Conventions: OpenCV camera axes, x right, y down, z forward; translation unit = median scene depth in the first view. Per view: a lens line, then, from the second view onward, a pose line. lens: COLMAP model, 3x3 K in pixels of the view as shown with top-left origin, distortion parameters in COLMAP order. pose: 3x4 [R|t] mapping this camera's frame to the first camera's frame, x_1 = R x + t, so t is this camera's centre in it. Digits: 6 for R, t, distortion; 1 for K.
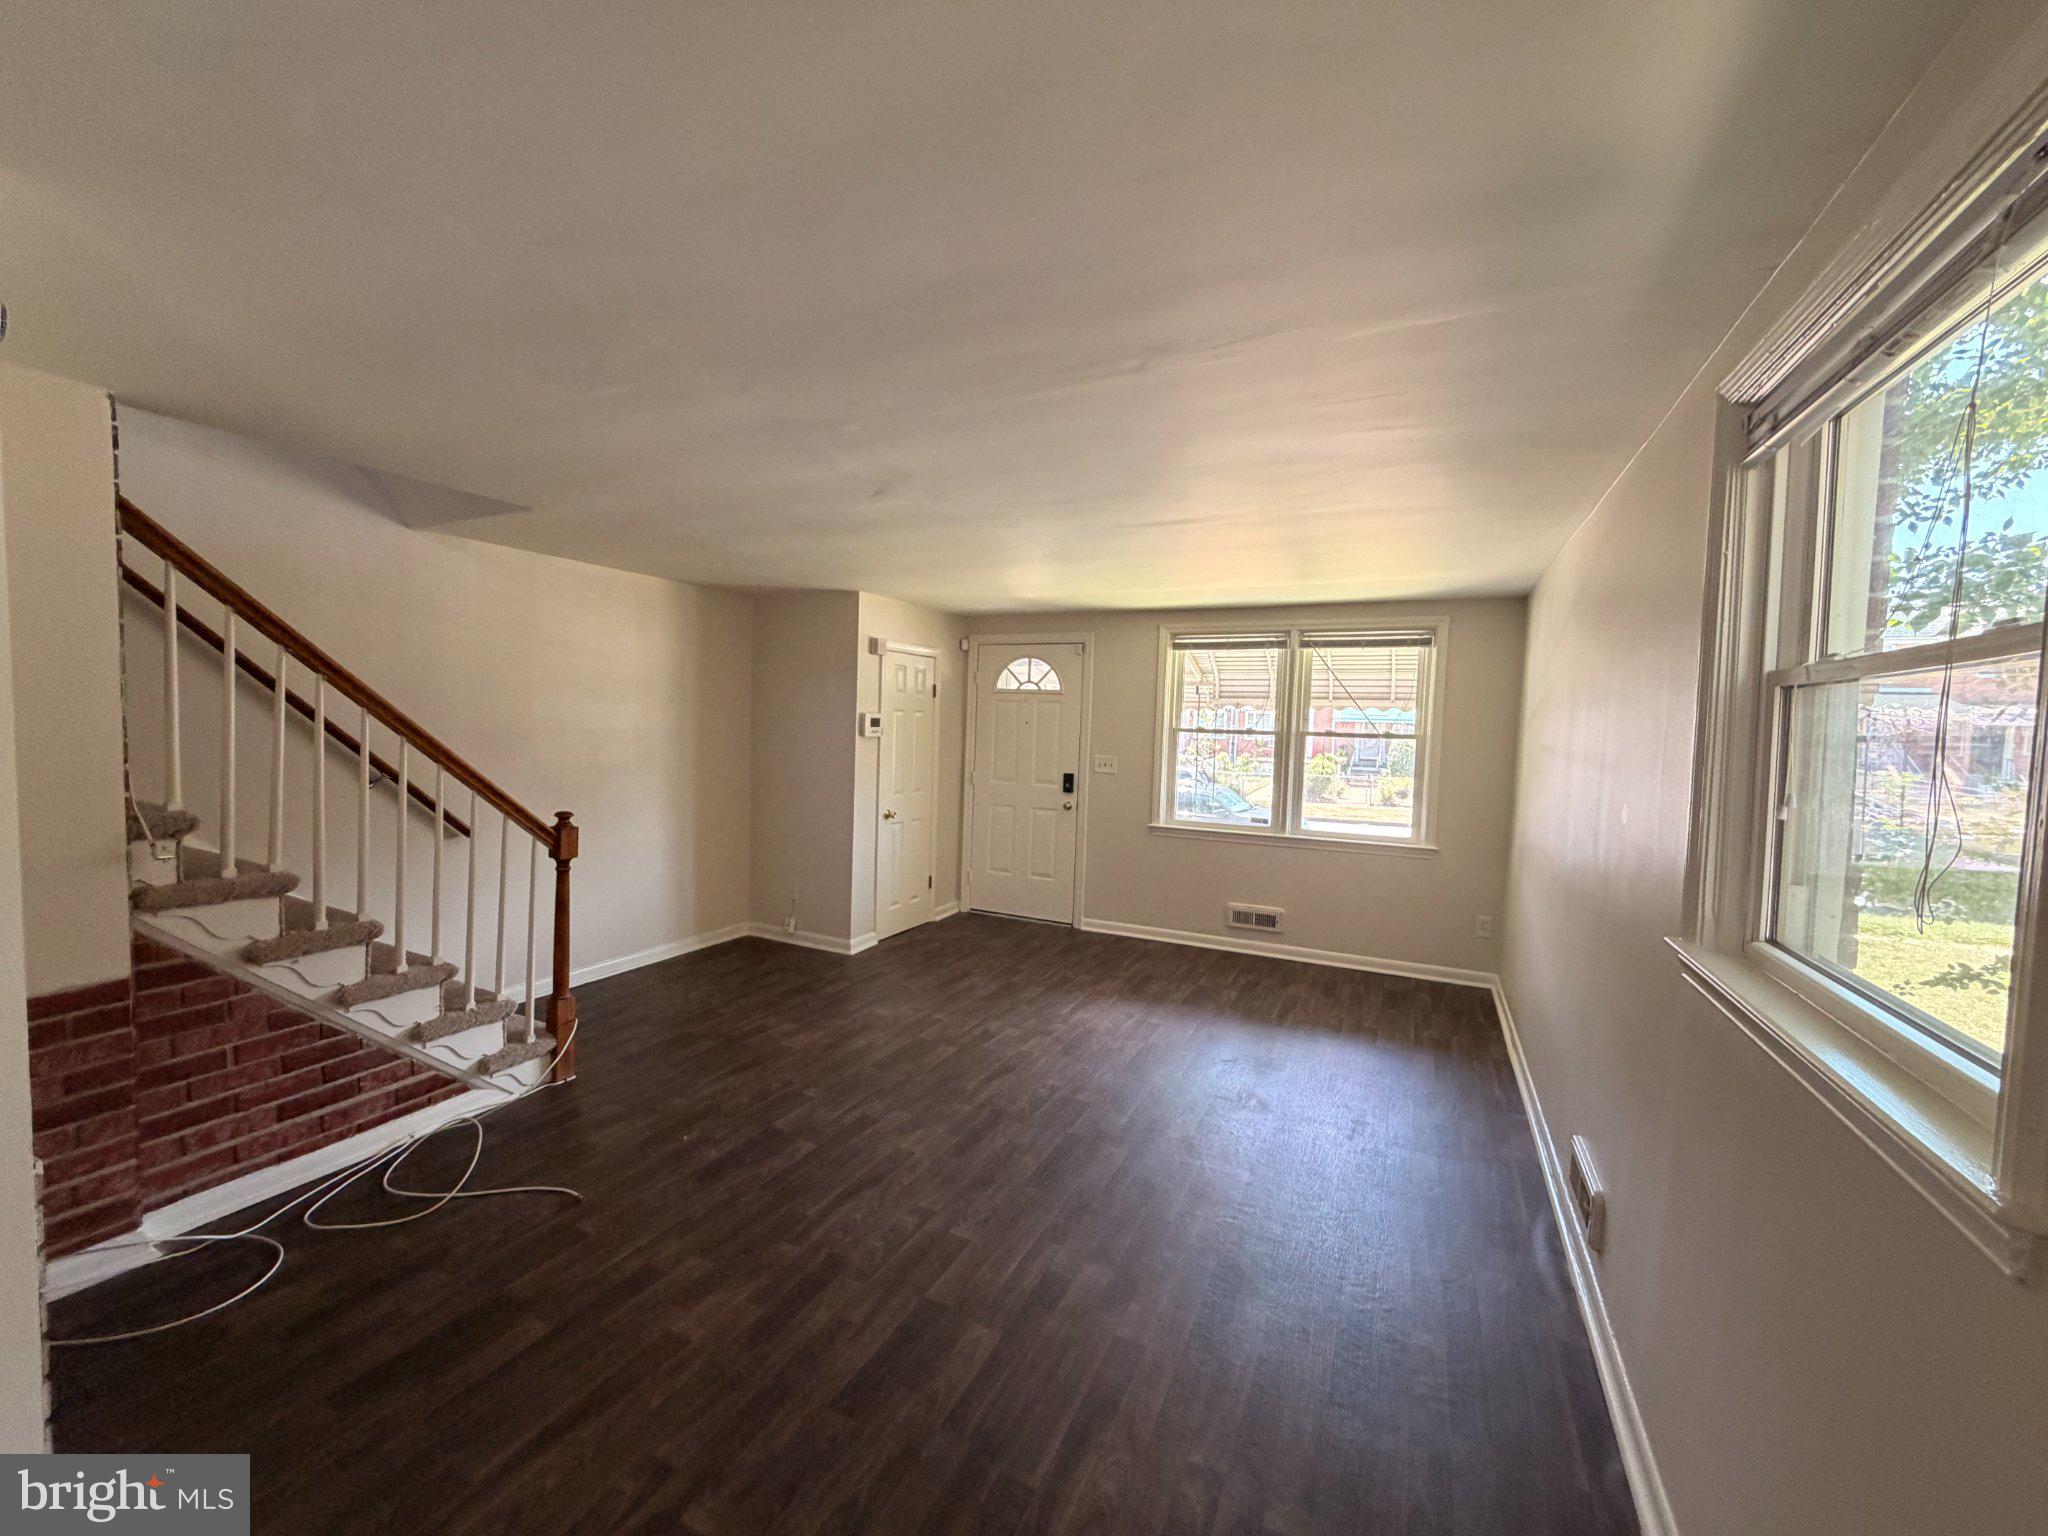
lens RADIAL K [[814.9, 0, 1035.9], [0, 814.9, 761.1], [0, 0, 1]] dist [-0.003995, -0.000121]
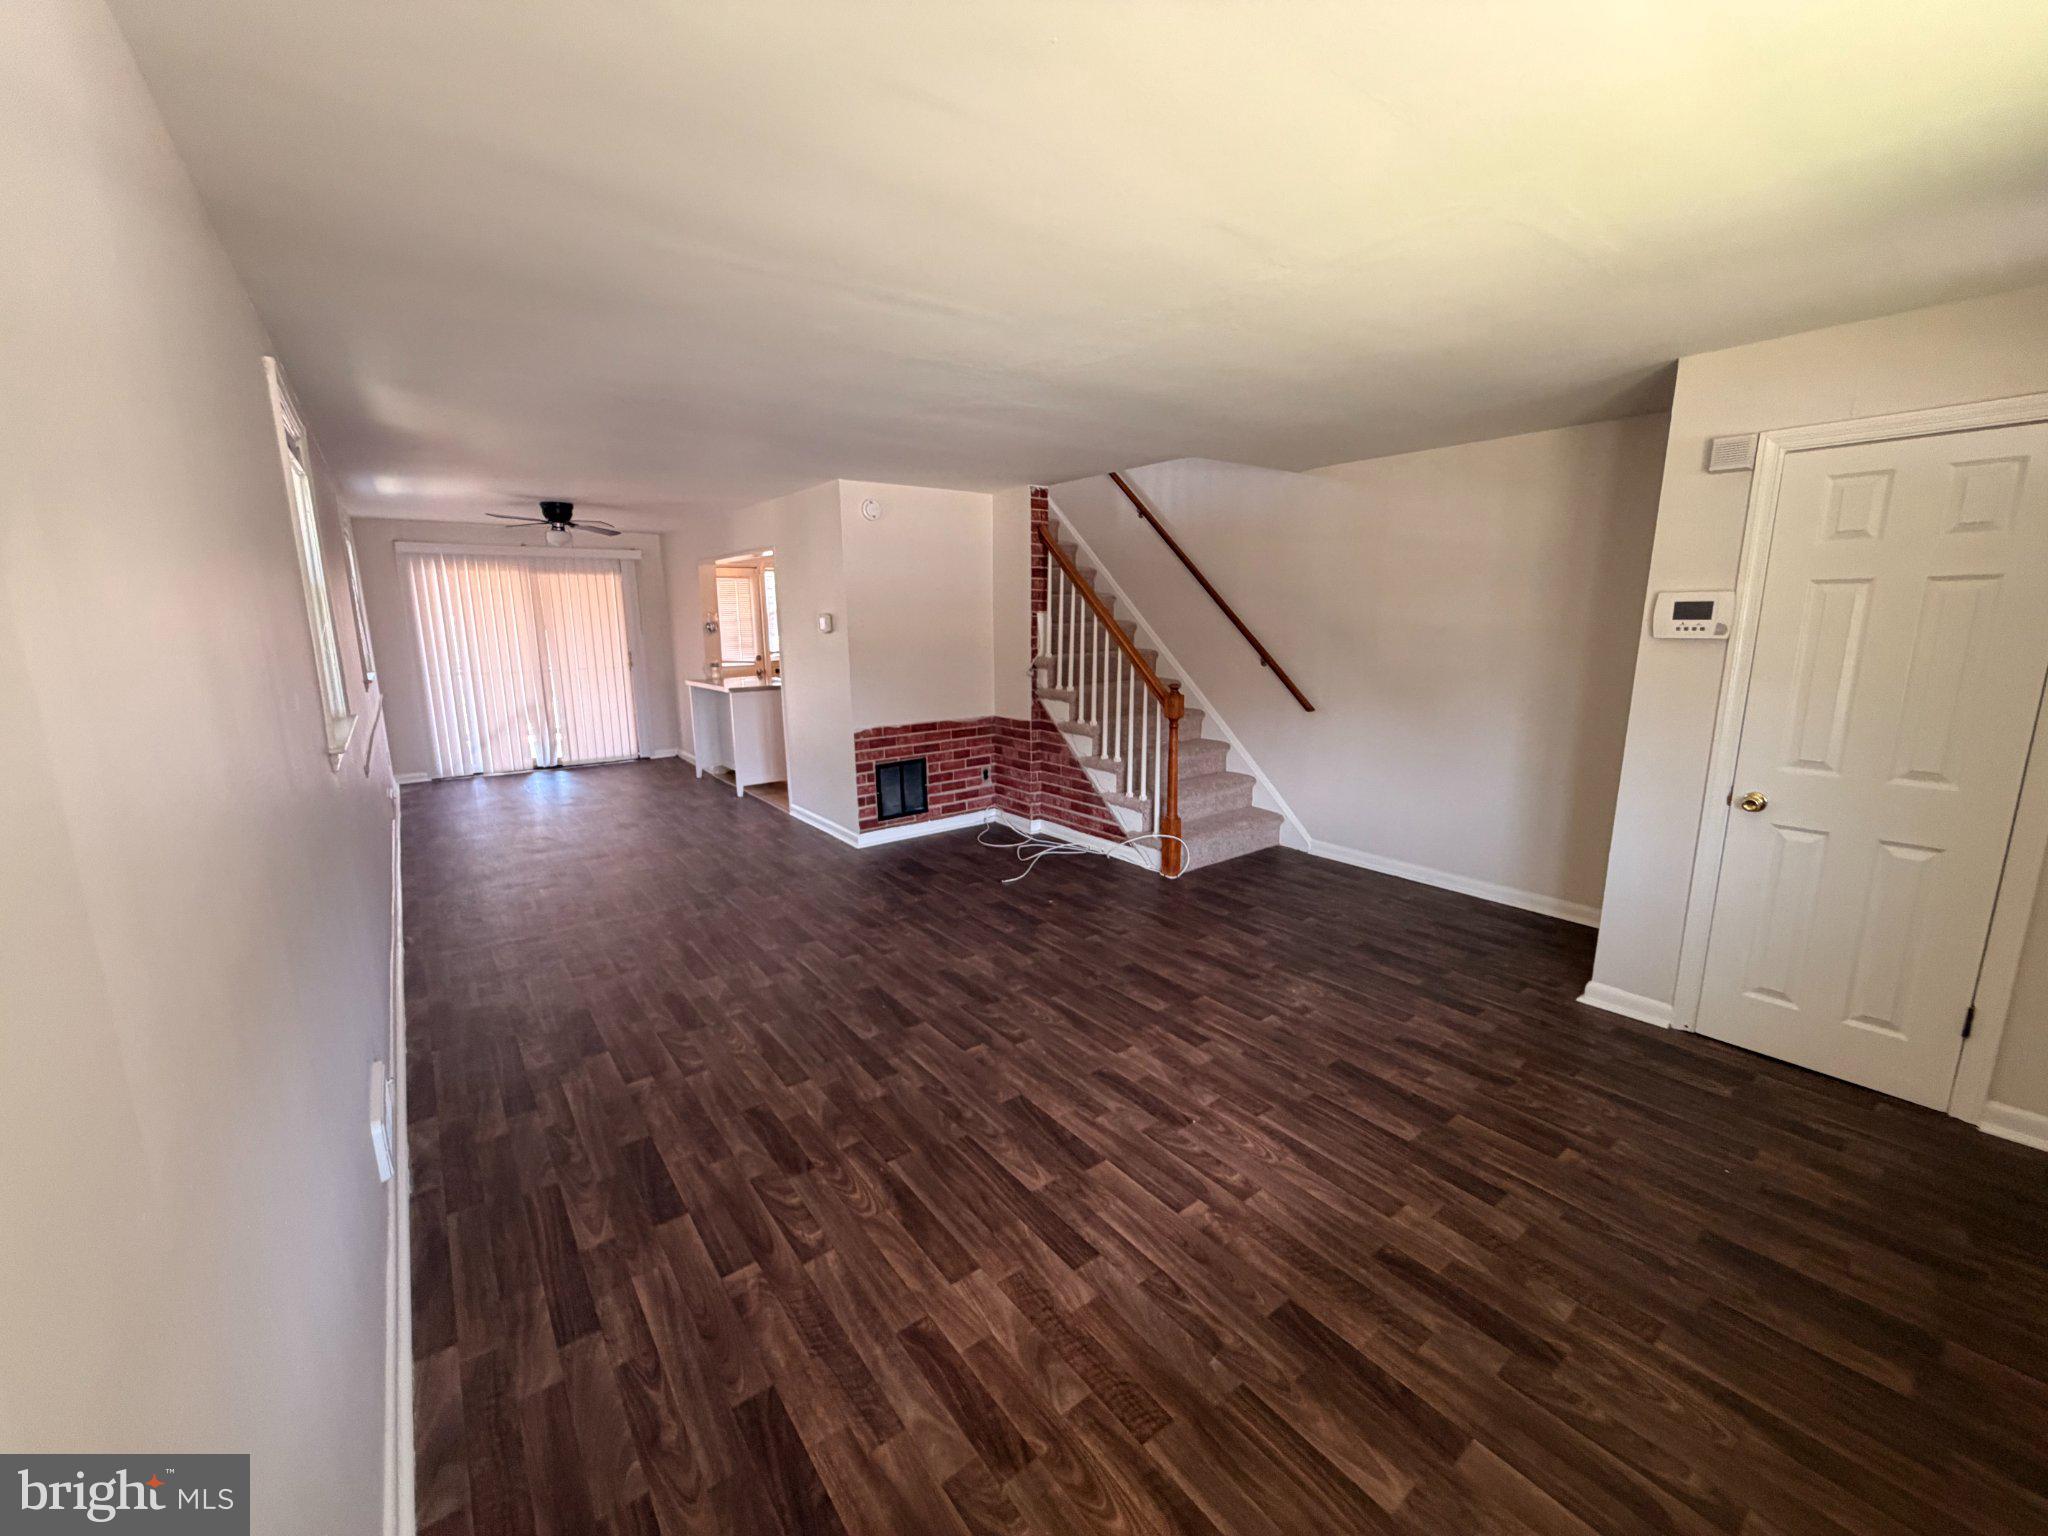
lens RADIAL K [[814.9, 0, 1017.7], [0, 814.9, 764.2], [0, 0, 1]] dist [-0.003995, -0.000121]
pose [[-0.470589, 0.129758, -0.872760, 0.839007], [-0.053911, 0.983051, 0.175224, -0.032446], [0.880704, 0.129510, -0.455617, 1.571651]]
